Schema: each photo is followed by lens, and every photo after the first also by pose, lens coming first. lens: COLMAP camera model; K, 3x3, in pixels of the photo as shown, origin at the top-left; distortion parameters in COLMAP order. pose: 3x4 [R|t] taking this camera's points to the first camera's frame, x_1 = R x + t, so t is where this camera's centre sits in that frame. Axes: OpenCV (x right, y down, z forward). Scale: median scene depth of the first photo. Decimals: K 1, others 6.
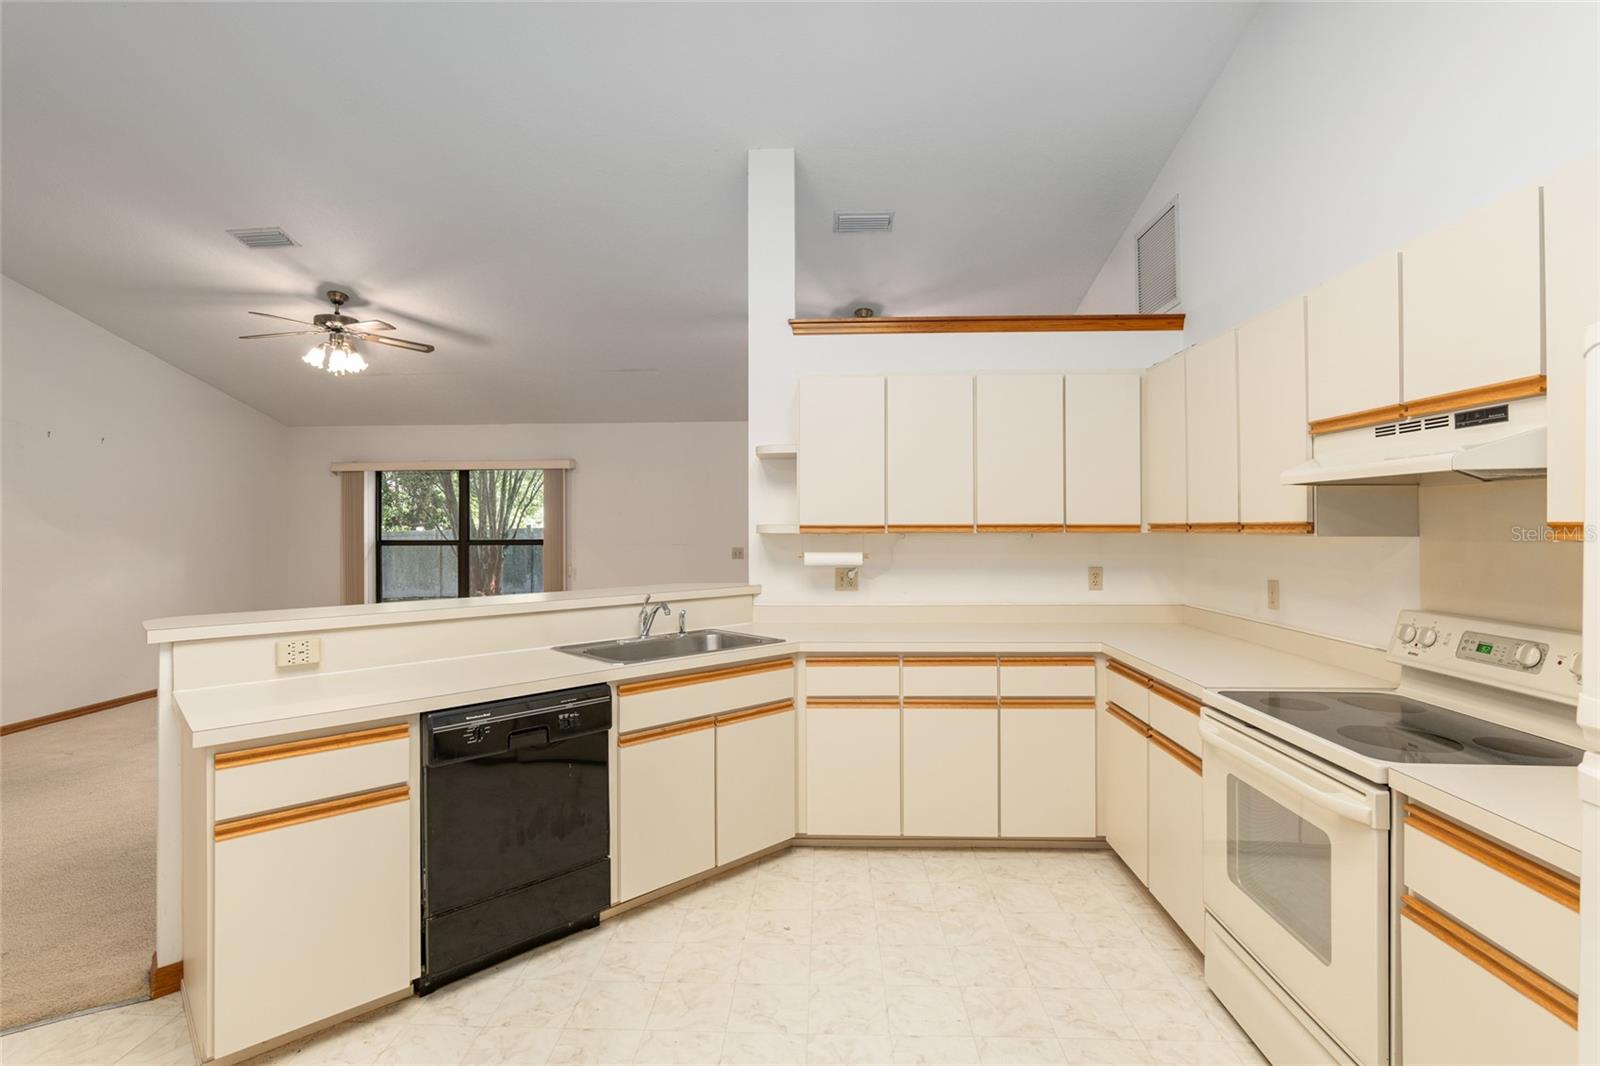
lens RADIAL K [[744.7, 0, 798.9], [0, 744.7, 521.9], [0, 0, 1]] dist [-0.017170, 0.000125]
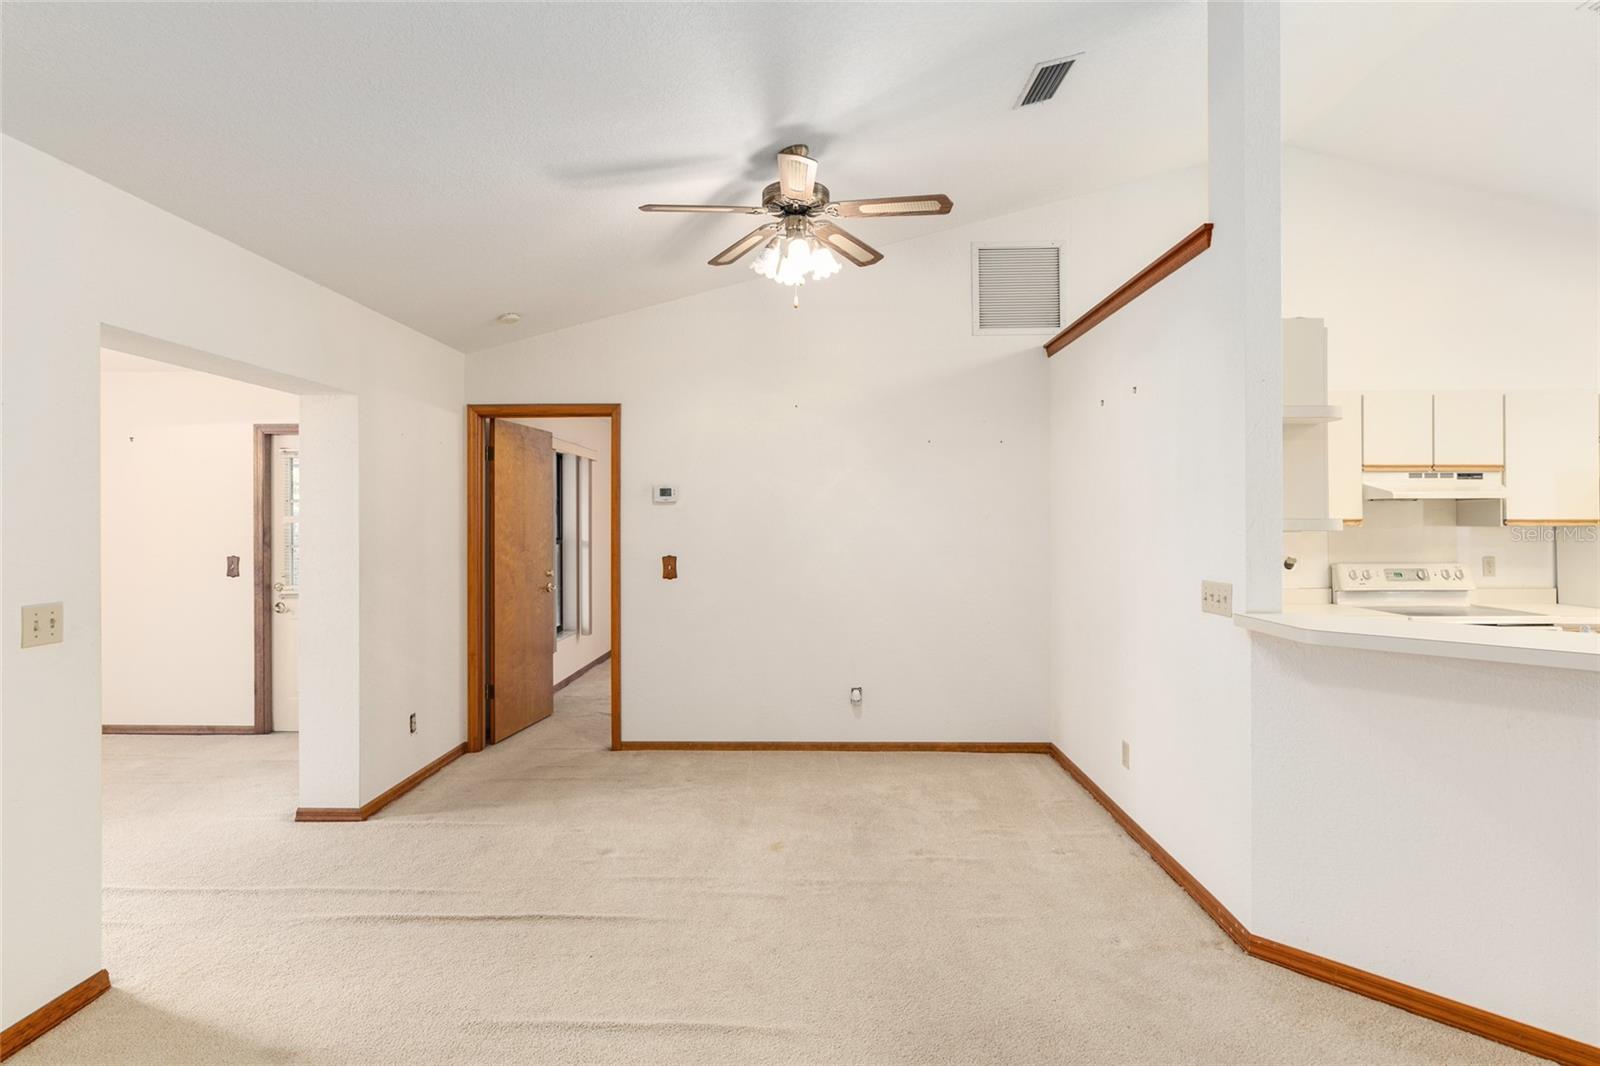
lens RADIAL K [[808.0, 0, 796.7], [0, 808.0, 519.6], [0, 0, 1]] dist [0.000772, 0.000198]
pose [[-0.008408, 0.005050, 0.999952, -1.610128], [-0.001570, 0.999986, -0.005063, 0.018427], [-0.999963, -0.001612, -0.008400, 3.000036]]
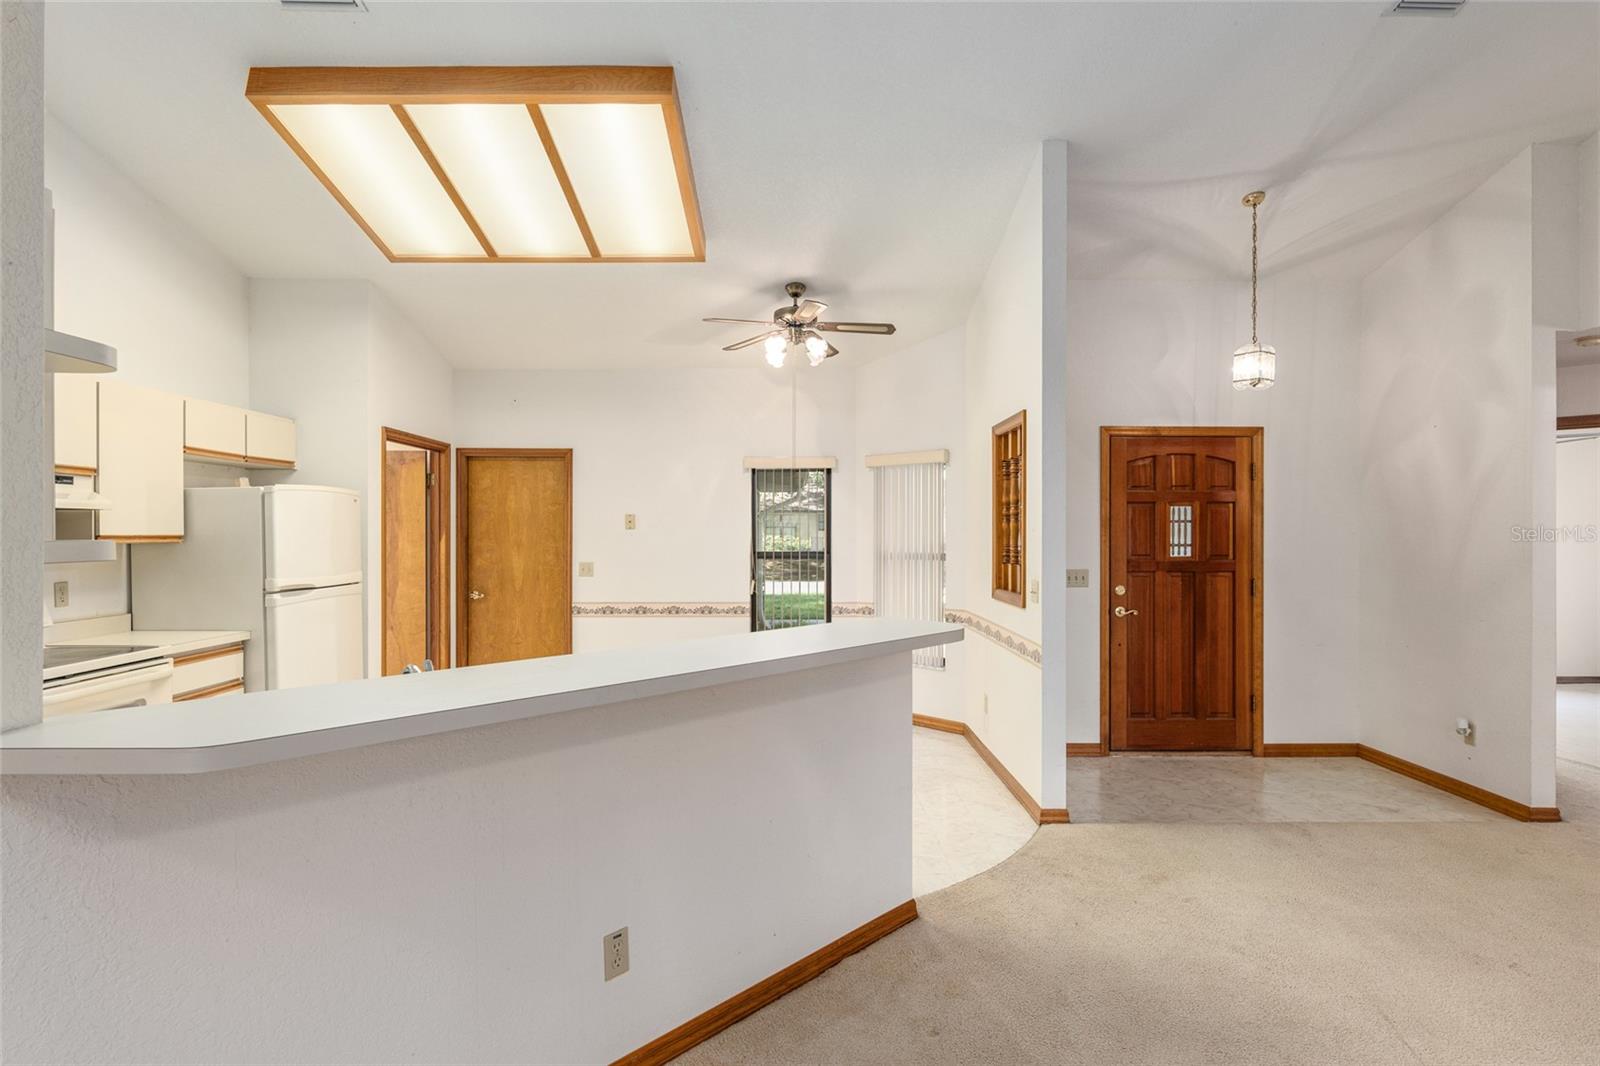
lens RADIAL K [[813.0, 0, 800.0], [0, 813.0, 533.0], [0, 0, 1]] dist [0.001575, -0.000664]
pose [[-0.999387, 0.003150, -0.034880, -0.830289], [0.003196, 0.999994, -0.001266, 0.003033], [0.034876, -0.001377, -0.999391, 2.893594]]
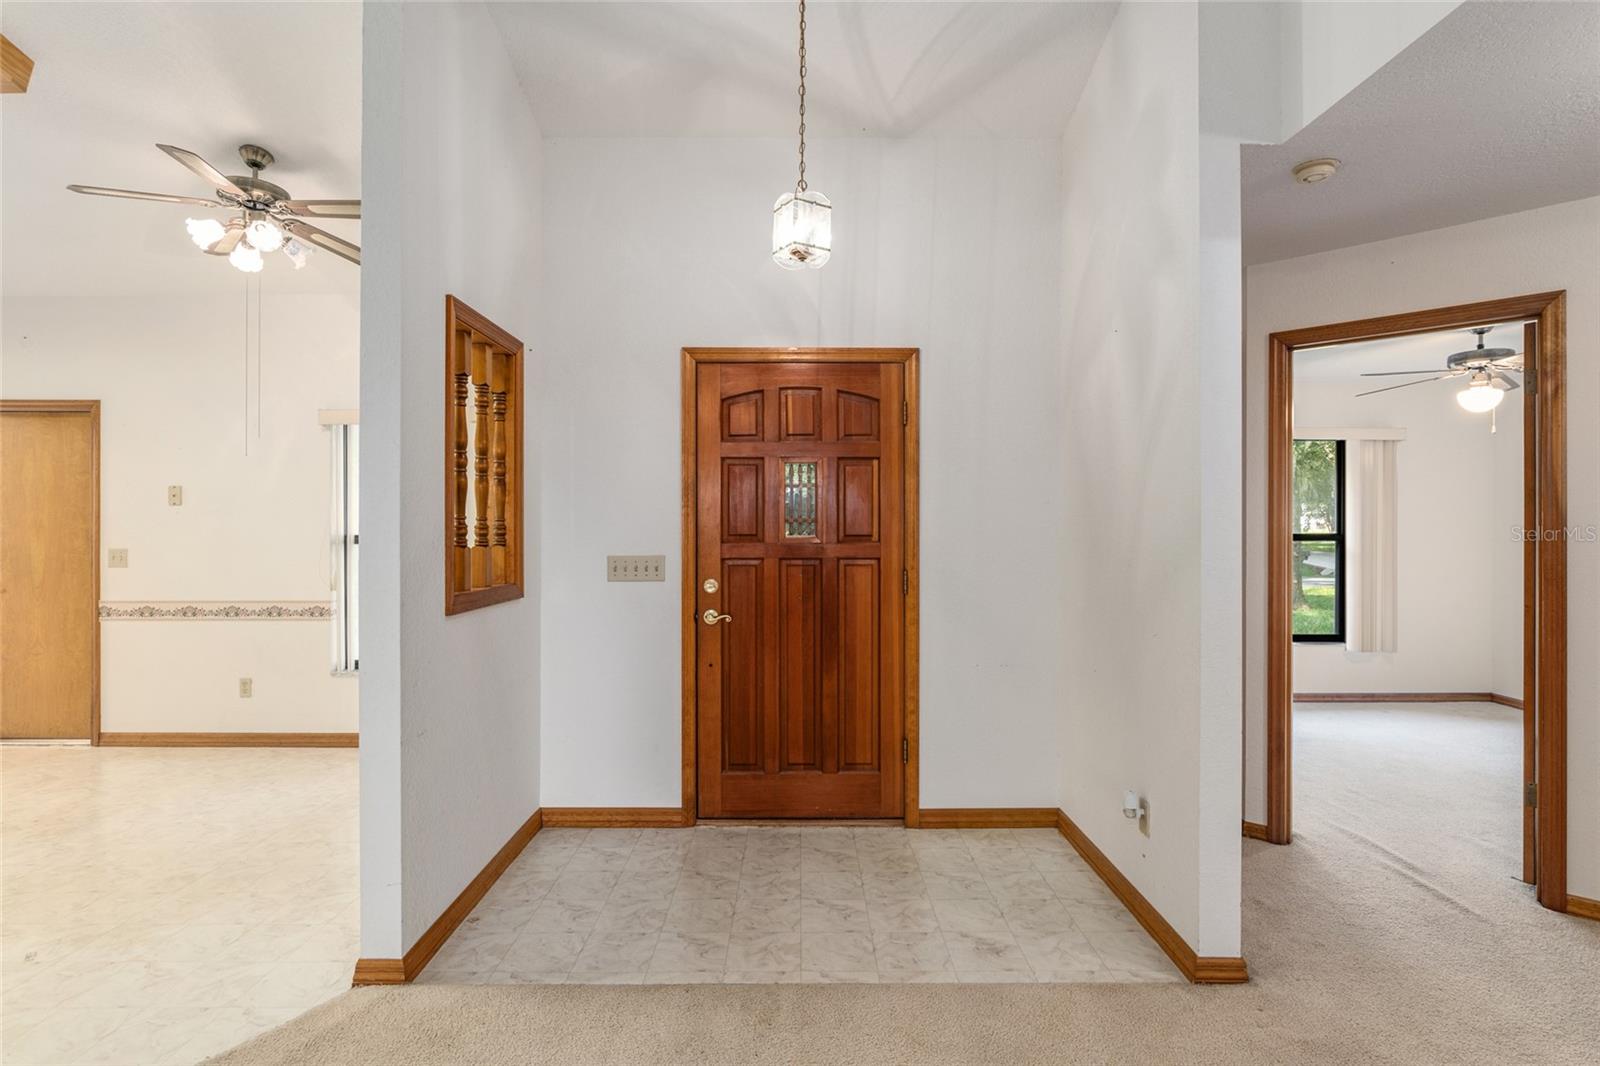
lens RADIAL K [[794.0, 0, 797.1], [0, 794.0, 527.4], [0, 0, 1]] dist [-0.008326, 0.000396]
pose [[-0.999654, 0.004447, -0.025927, -2.214661], [0.004493, 0.999988, -0.001716, 0.067078], [0.025919, -0.001832, -0.999662, 1.999147]]
